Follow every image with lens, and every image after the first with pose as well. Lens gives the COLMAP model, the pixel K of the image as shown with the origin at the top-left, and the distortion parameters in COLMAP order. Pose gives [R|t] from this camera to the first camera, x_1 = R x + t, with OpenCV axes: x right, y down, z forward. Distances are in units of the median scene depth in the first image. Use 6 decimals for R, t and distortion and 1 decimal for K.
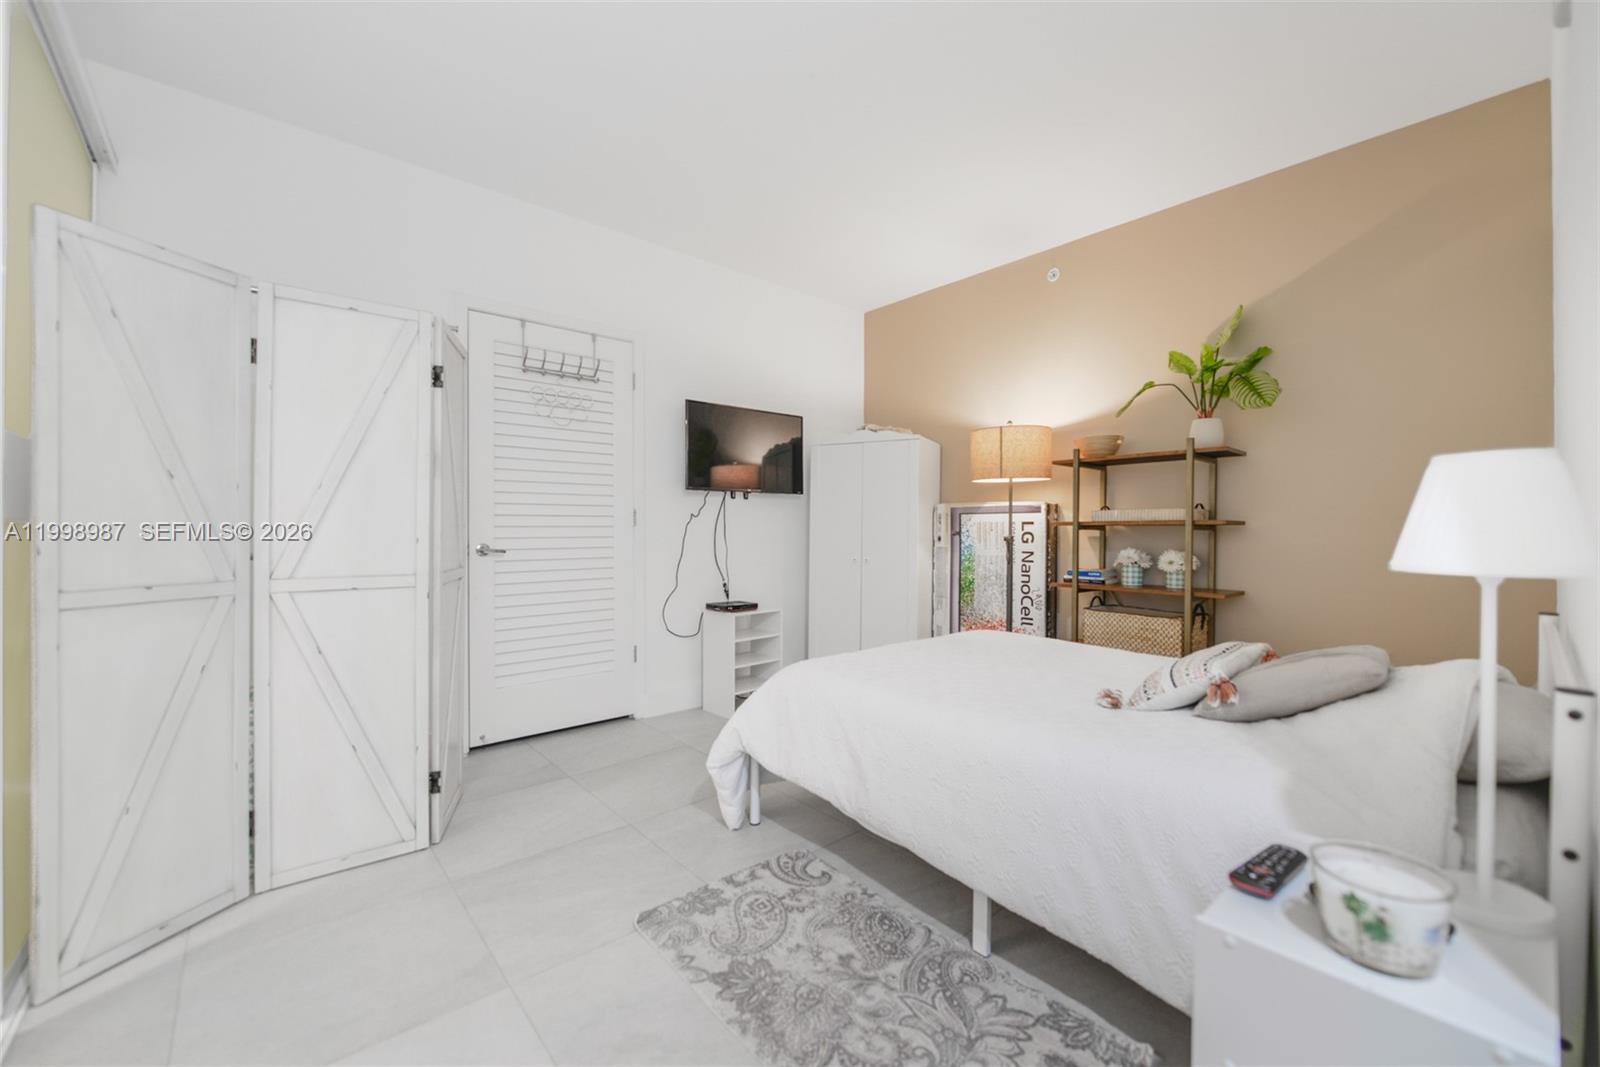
lens RADIAL K [[637.5, 0, 804.9], [0, 637.5, 531.8], [0, 0, 1]] dist [0.002769, -0.000444]
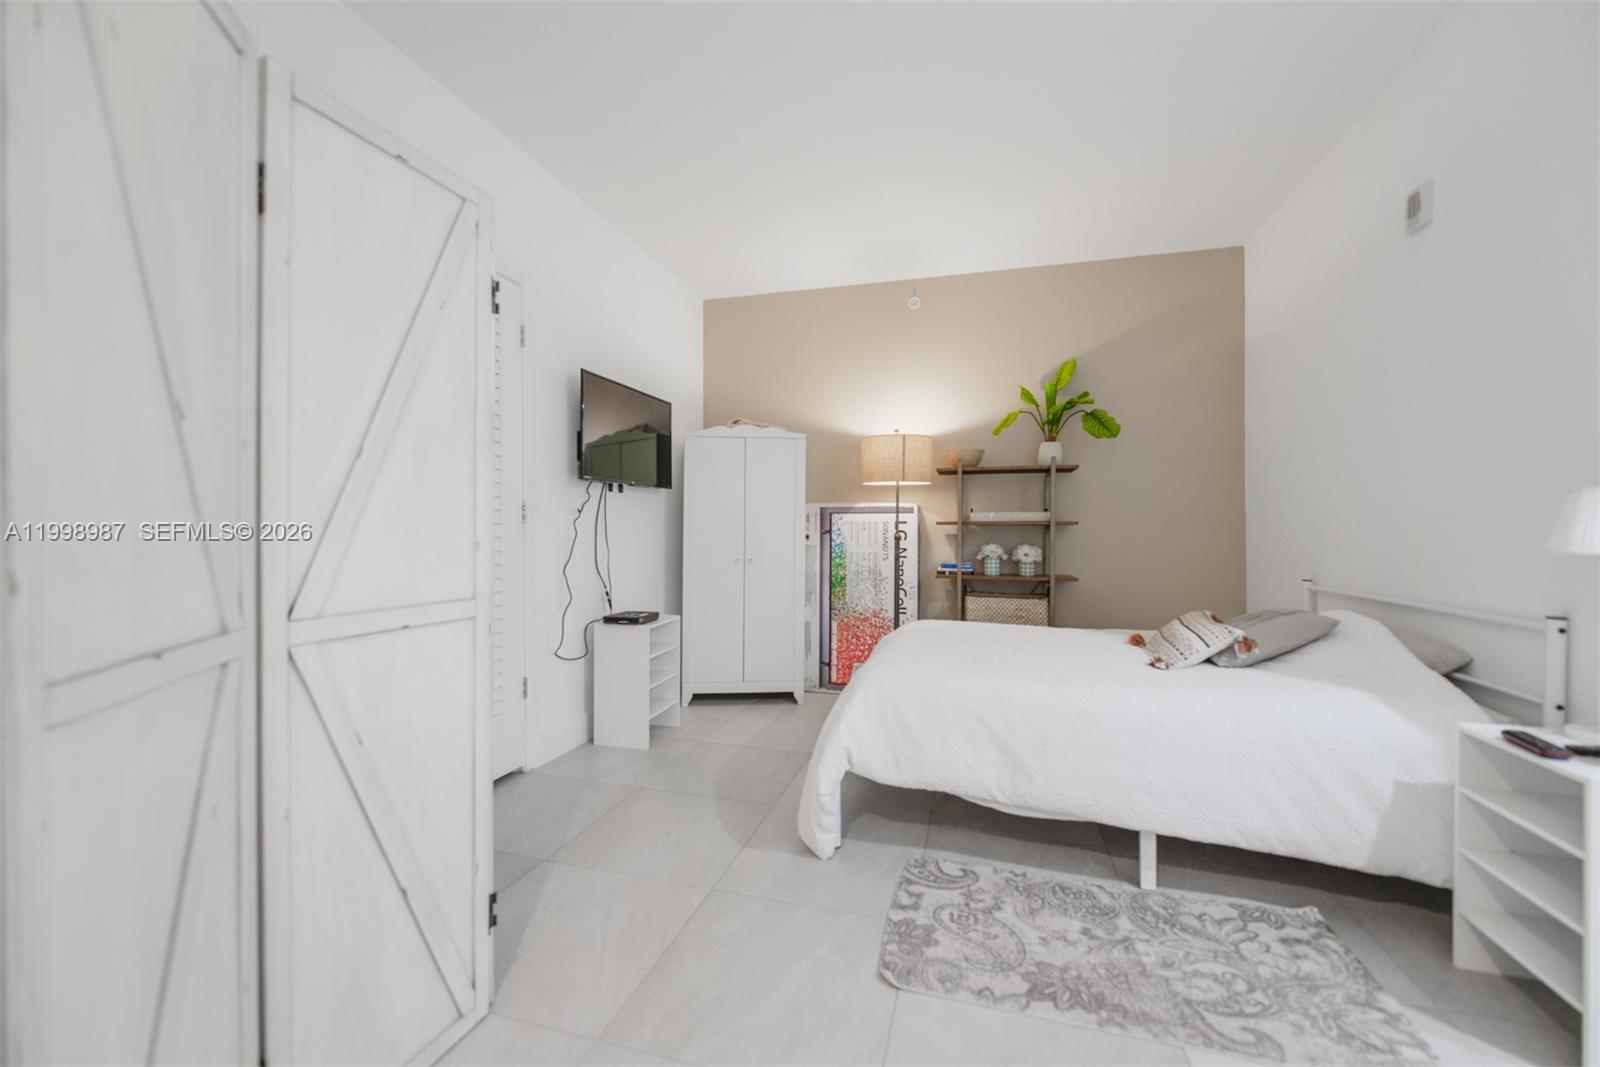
lens RADIAL K [[637.5, 0, 806.3], [0, 637.5, 531.7], [0, 0, 1]] dist [0.002769, -0.000444]
pose [[0.835745, -0.002005, 0.549113, -0.473088], [0.000248, 0.999995, 0.003274, -0.001512], [-0.549117, -0.002600, 0.835741, 0.192120]]
